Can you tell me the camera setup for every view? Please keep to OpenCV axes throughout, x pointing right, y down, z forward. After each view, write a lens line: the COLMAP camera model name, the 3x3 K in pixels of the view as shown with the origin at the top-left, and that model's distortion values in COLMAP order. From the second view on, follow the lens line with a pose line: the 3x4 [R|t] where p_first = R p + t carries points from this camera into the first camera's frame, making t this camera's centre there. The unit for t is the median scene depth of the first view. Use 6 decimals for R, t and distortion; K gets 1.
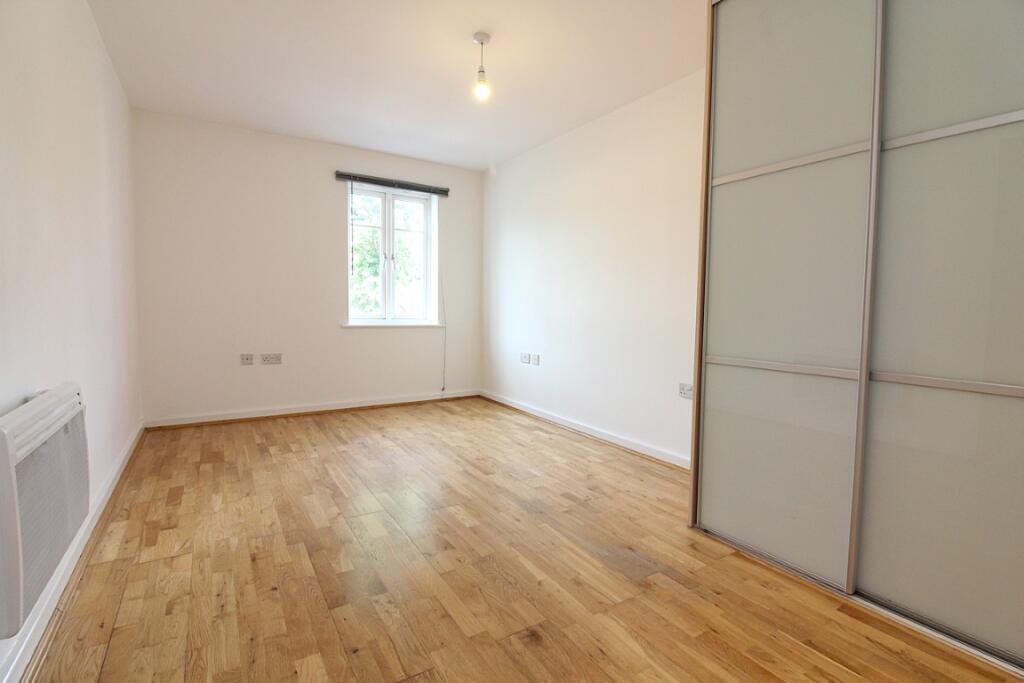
lens RADIAL K [[469.0, 0, 512.1], [0, 469.0, 343.2], [0, 0, 1]] dist [0.017058, -0.000608]
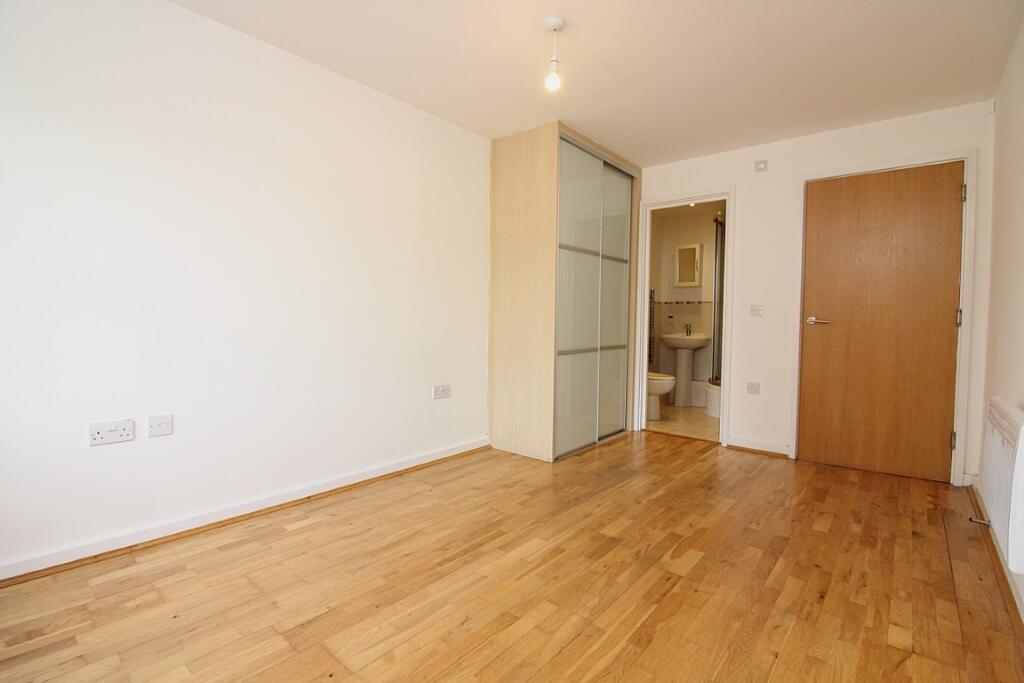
lens RADIAL K [[469.0, 0, 508.0], [0, 469.0, 338.2], [0, 0, 1]] dist [0.017058, -0.000608]
pose [[-0.295202, -0.061578, 0.953449, -0.699854], [0.049077, 0.995626, 0.079497, -0.105887], [-0.954174, 0.070260, -0.290888, 1.036572]]
